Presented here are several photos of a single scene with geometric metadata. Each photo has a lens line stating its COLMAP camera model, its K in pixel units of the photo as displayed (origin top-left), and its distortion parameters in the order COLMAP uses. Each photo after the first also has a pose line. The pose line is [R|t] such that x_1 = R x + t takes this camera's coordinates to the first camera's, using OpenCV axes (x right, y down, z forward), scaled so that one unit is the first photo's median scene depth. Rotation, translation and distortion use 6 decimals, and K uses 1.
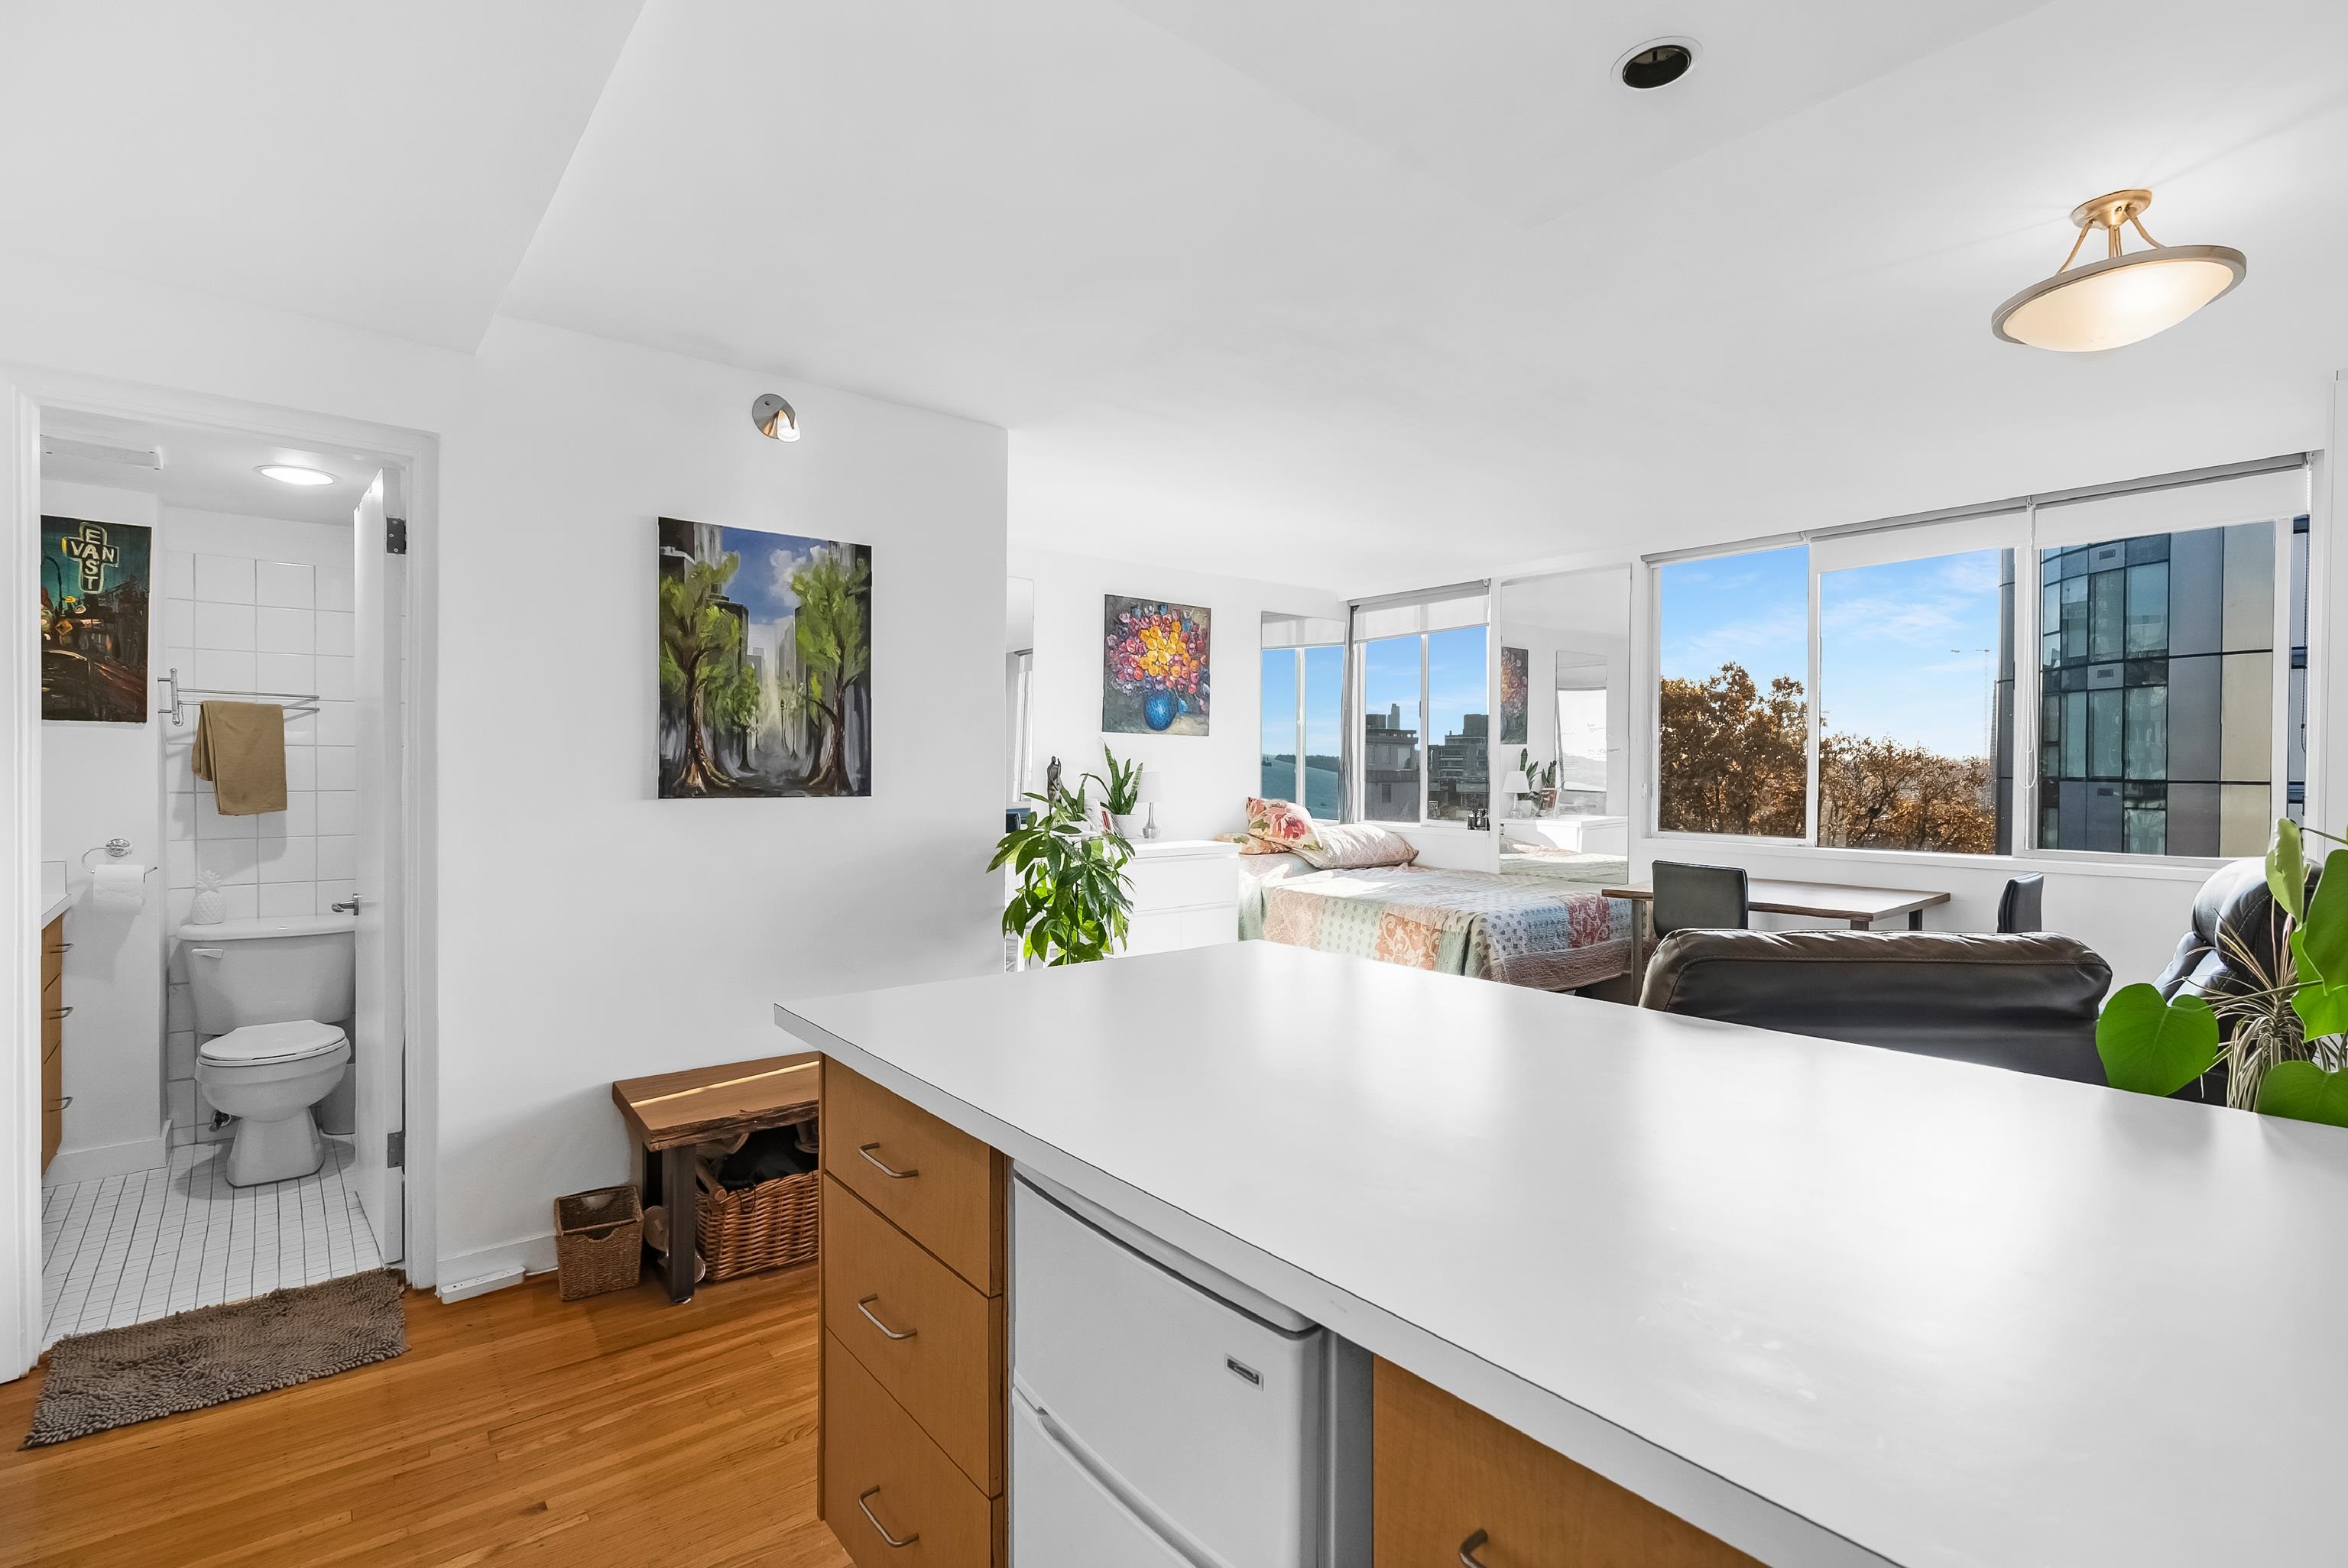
lens RADIAL K [[1097.0, 0, 1128.7], [0, 1097.0, 779.4], [0, 0, 1]] dist [-0.019428, 0.000282]
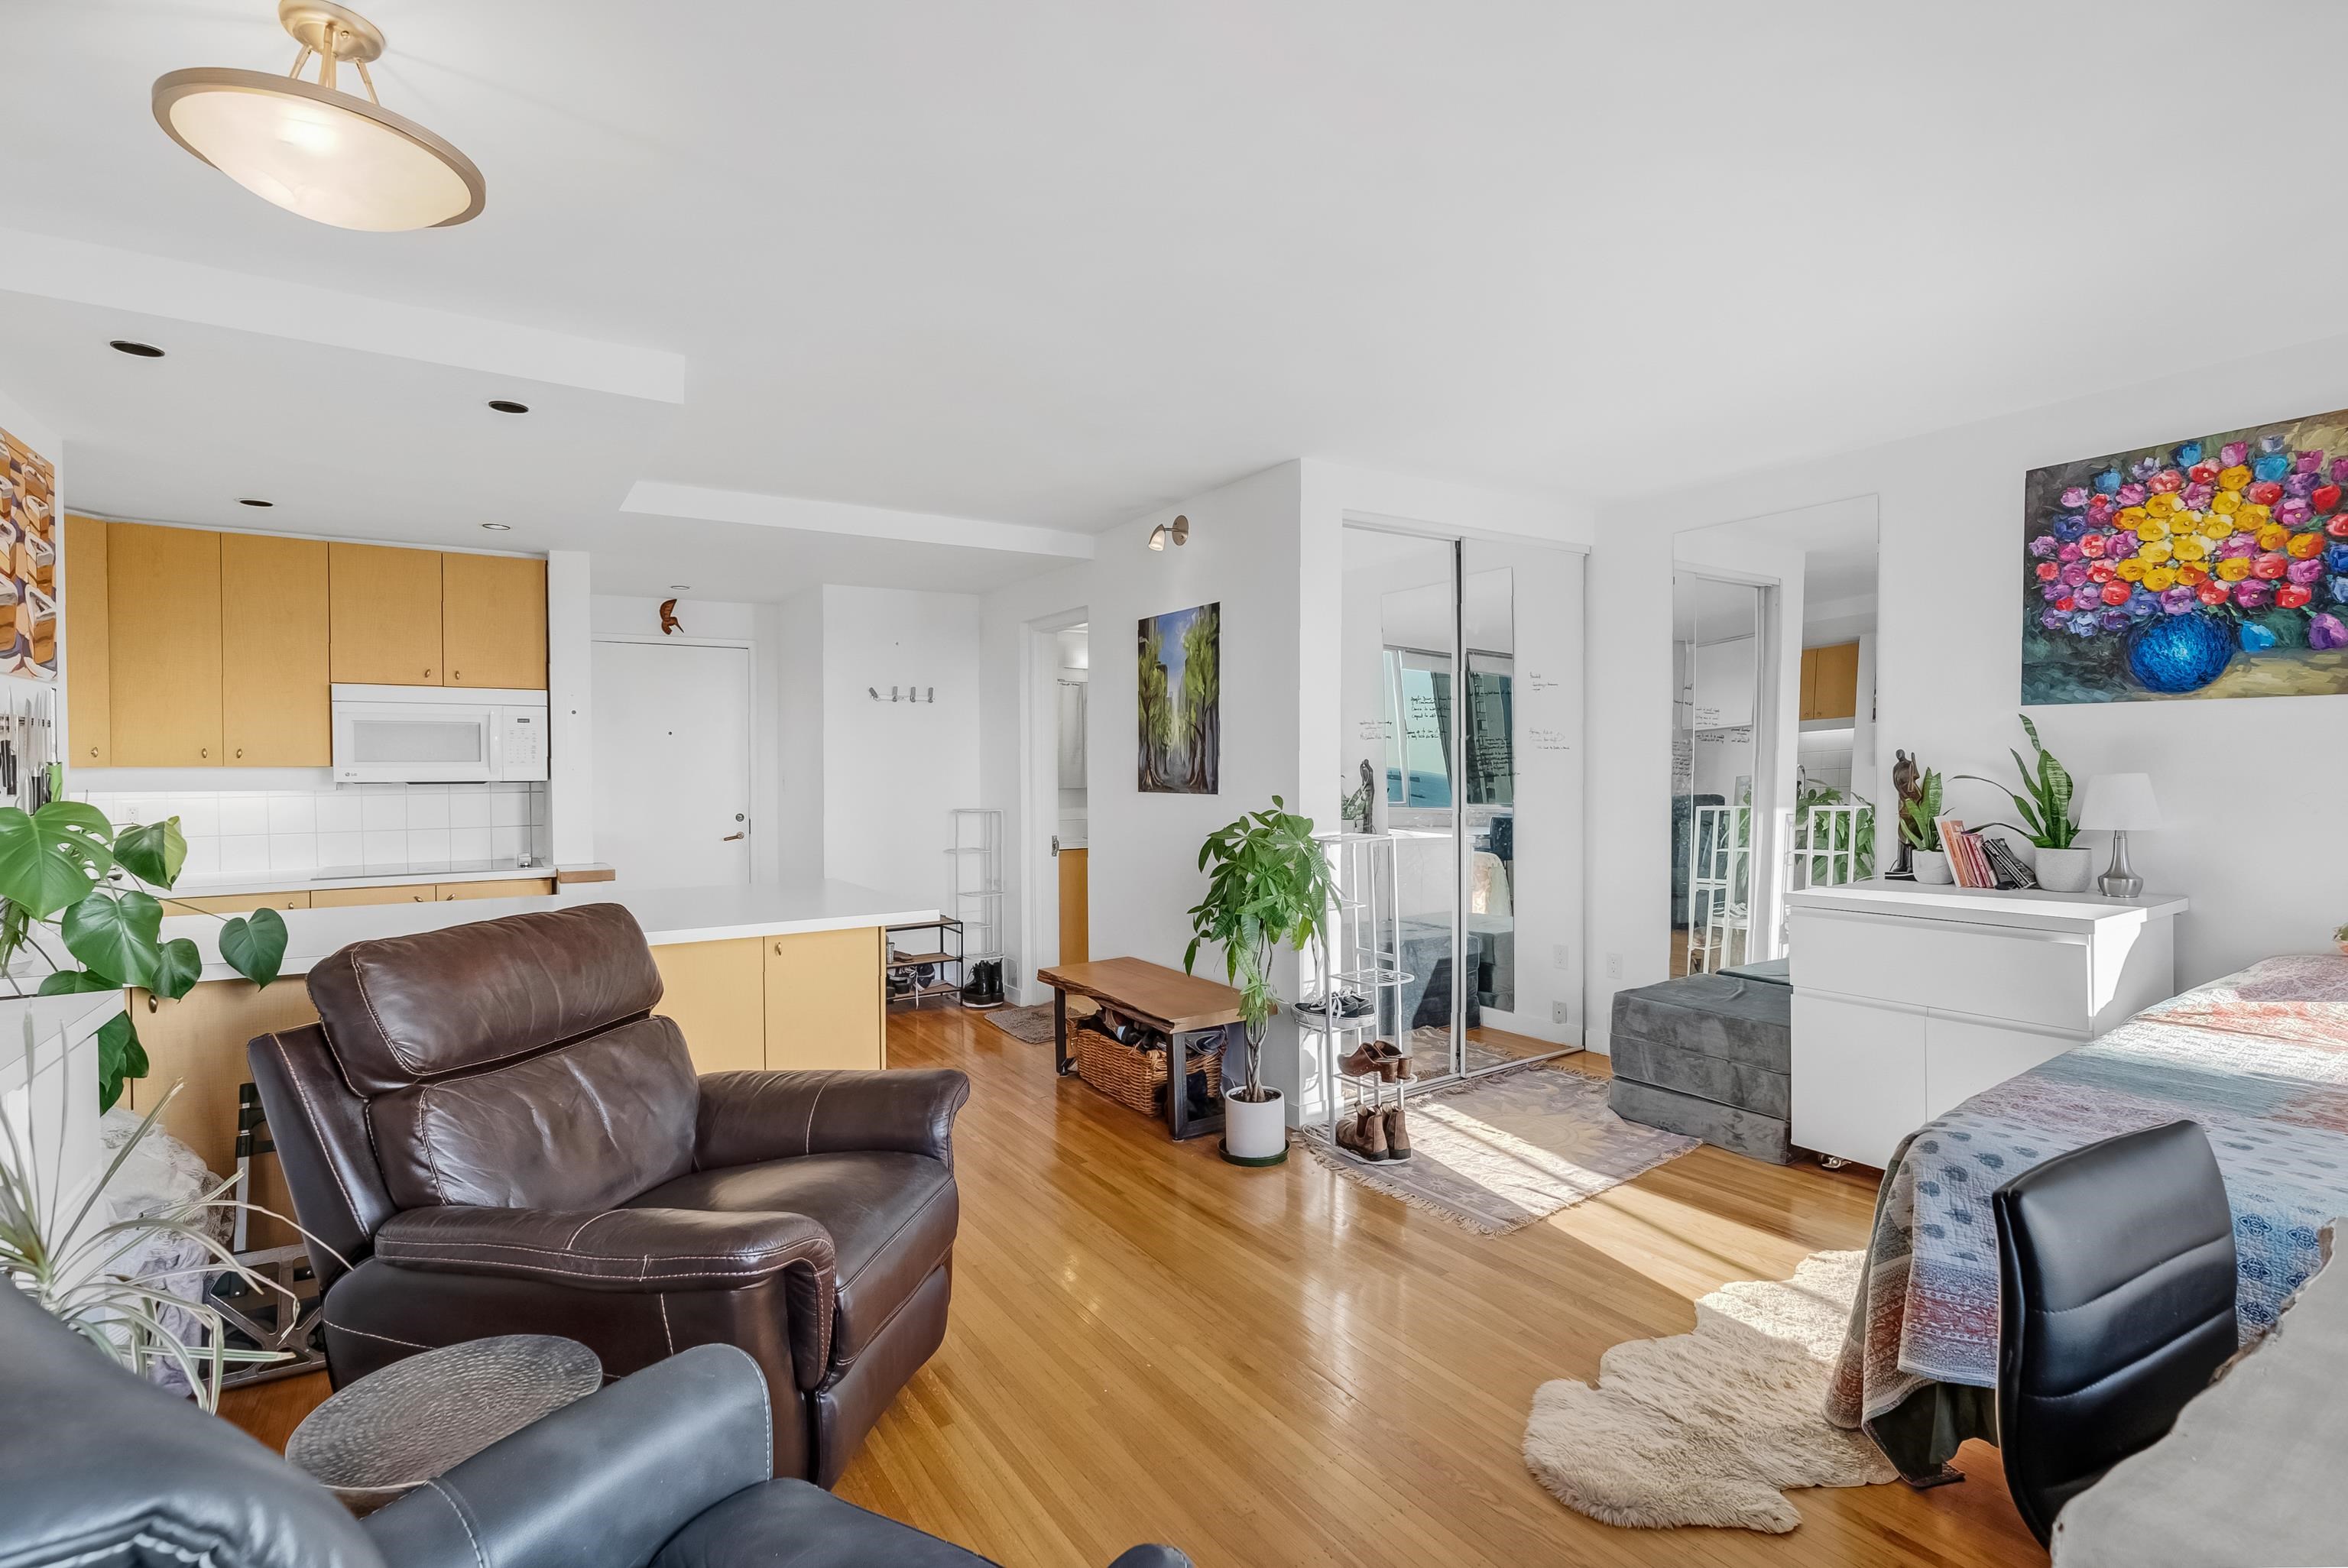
lens RADIAL K [[1070.2, 0, 1201.7], [0, 1070.2, 764.6], [0, 0, 1]] dist [0.000337, 0.000436]
pose [[-0.057599, -0.005192, -0.998326, 0.611539], [-0.000806, 0.999986, -0.005154, -0.008126], [0.998339, 0.000508, -0.057602, 0.625010]]
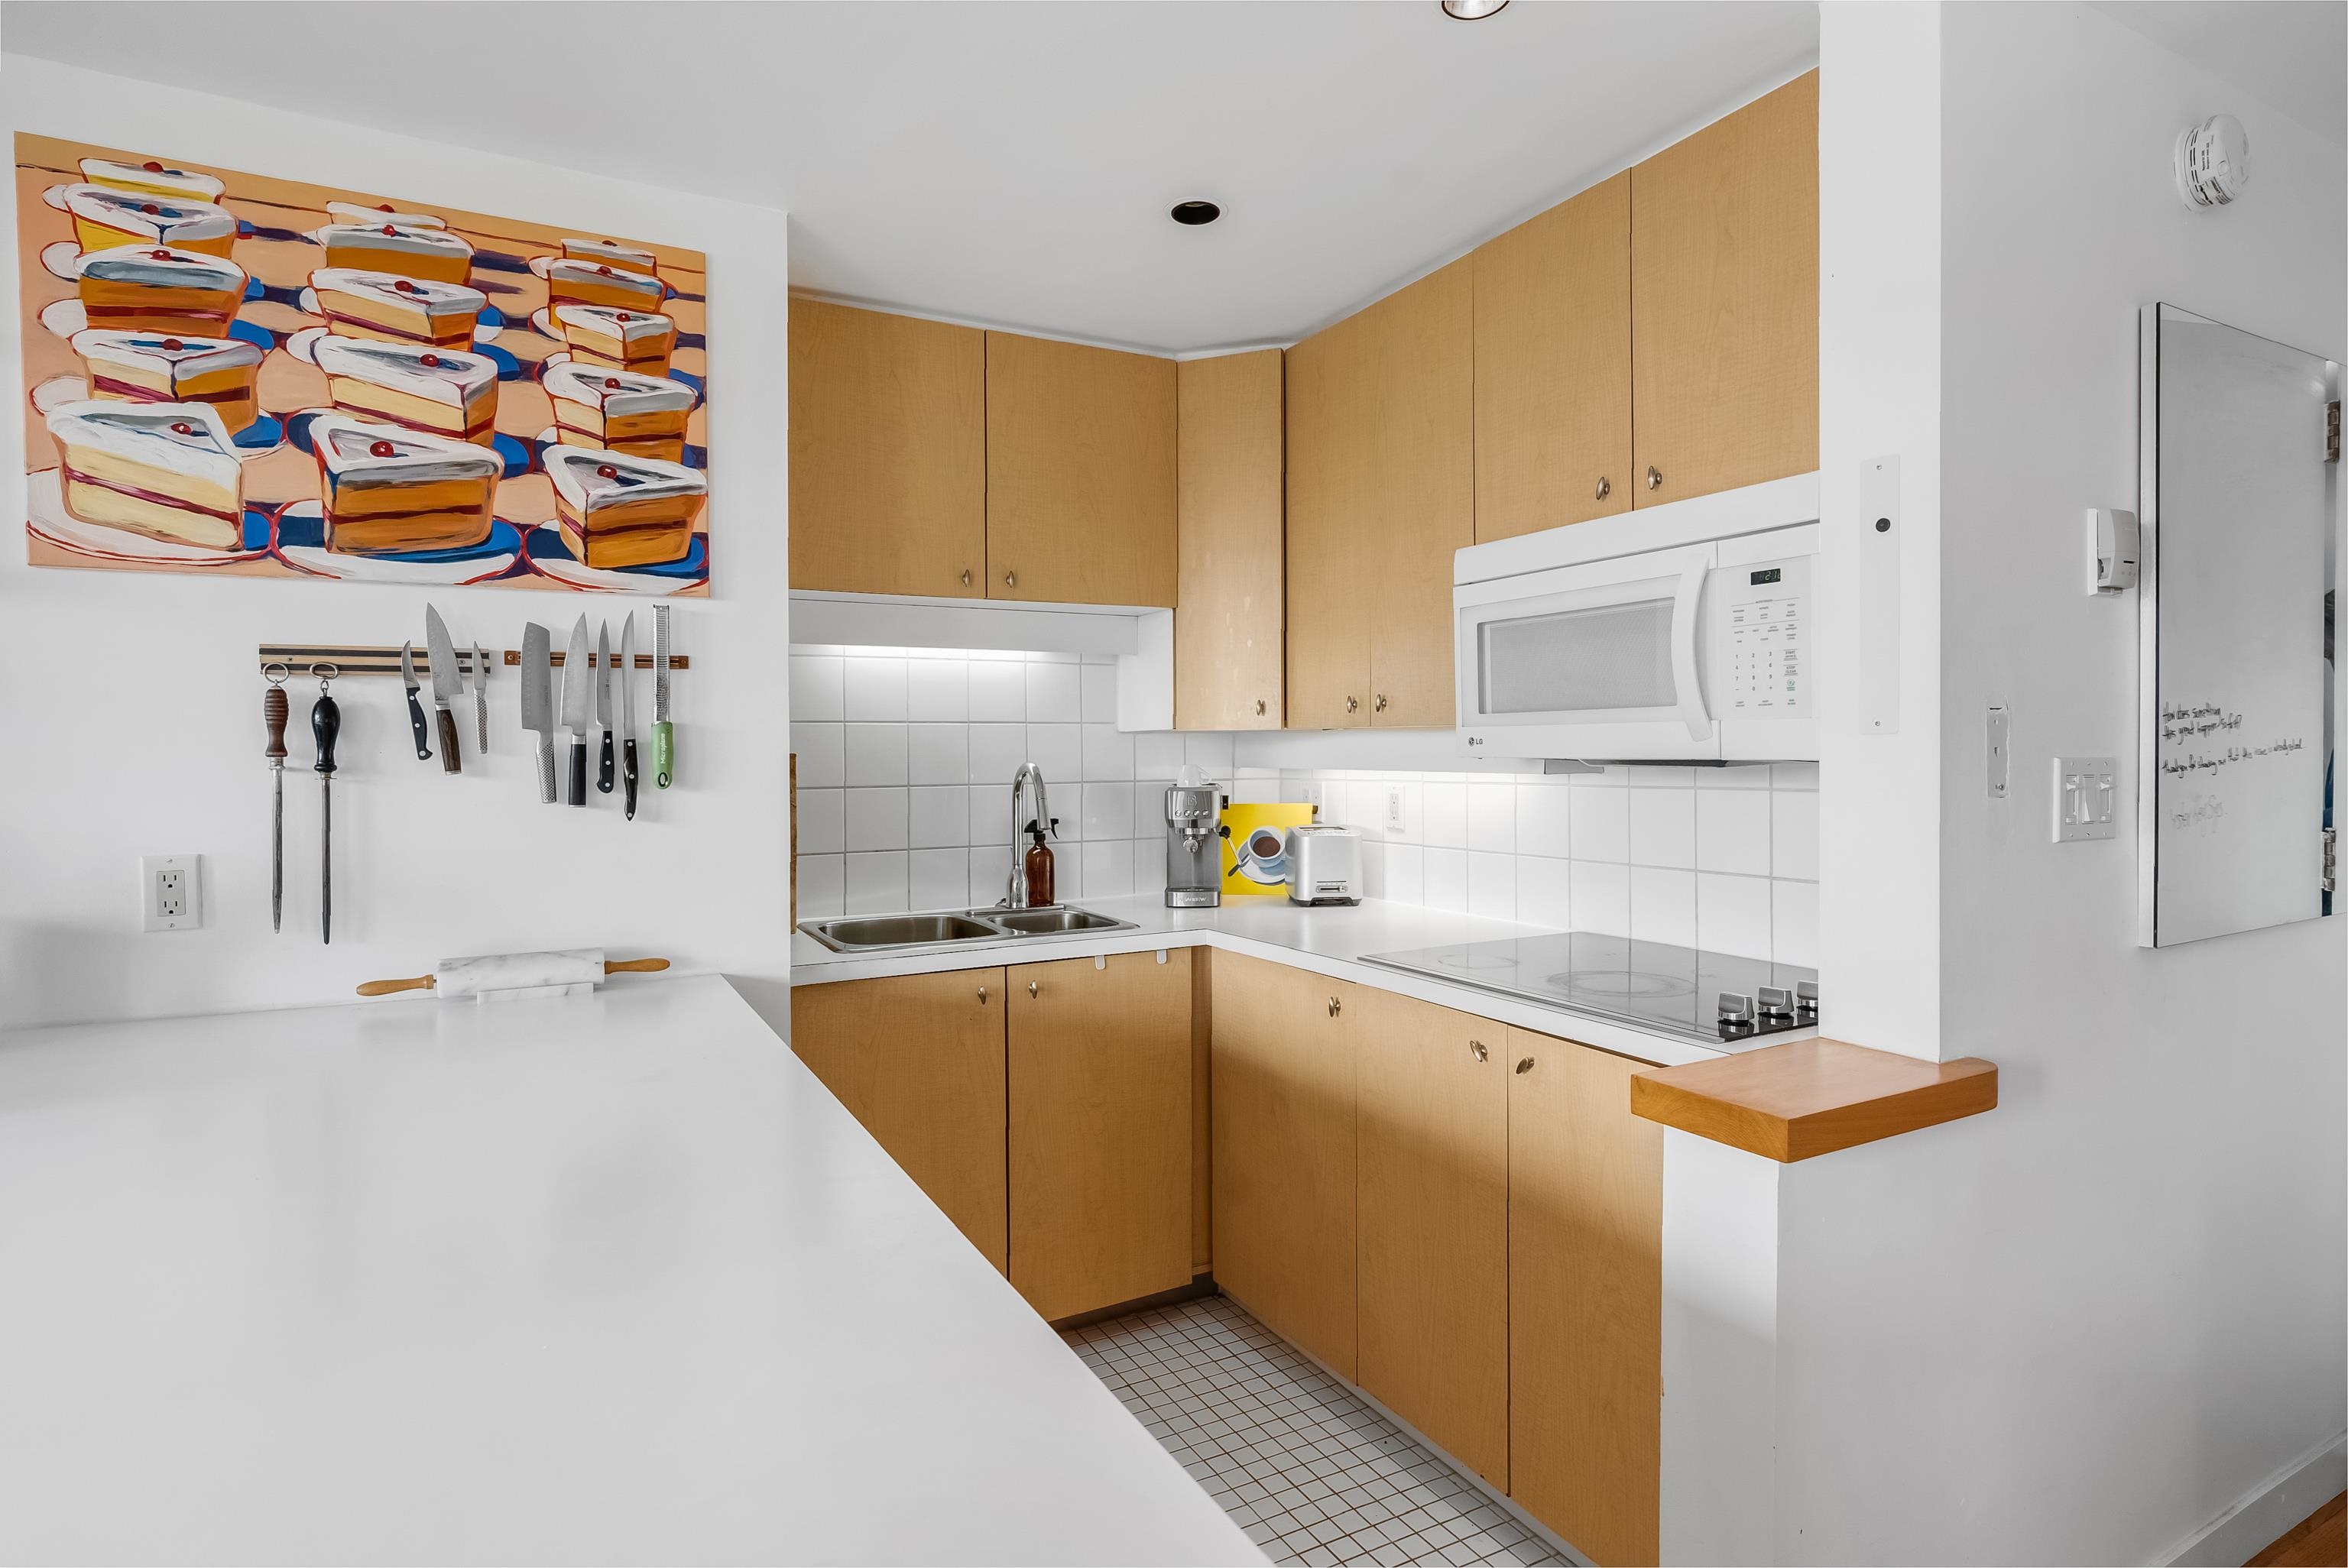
lens RADIAL K [[1202.2, 0, 1136.7], [0, 1202.2, 759.6], [0, 0, 1]] dist [-0.003733, 0.006310]
pose [[-0.983067, 0.000415, 0.183245, -0.076902], [0.003380, 0.999868, 0.015867, -0.005343], [-0.183214, 0.016217, -0.982939, 0.379380]]
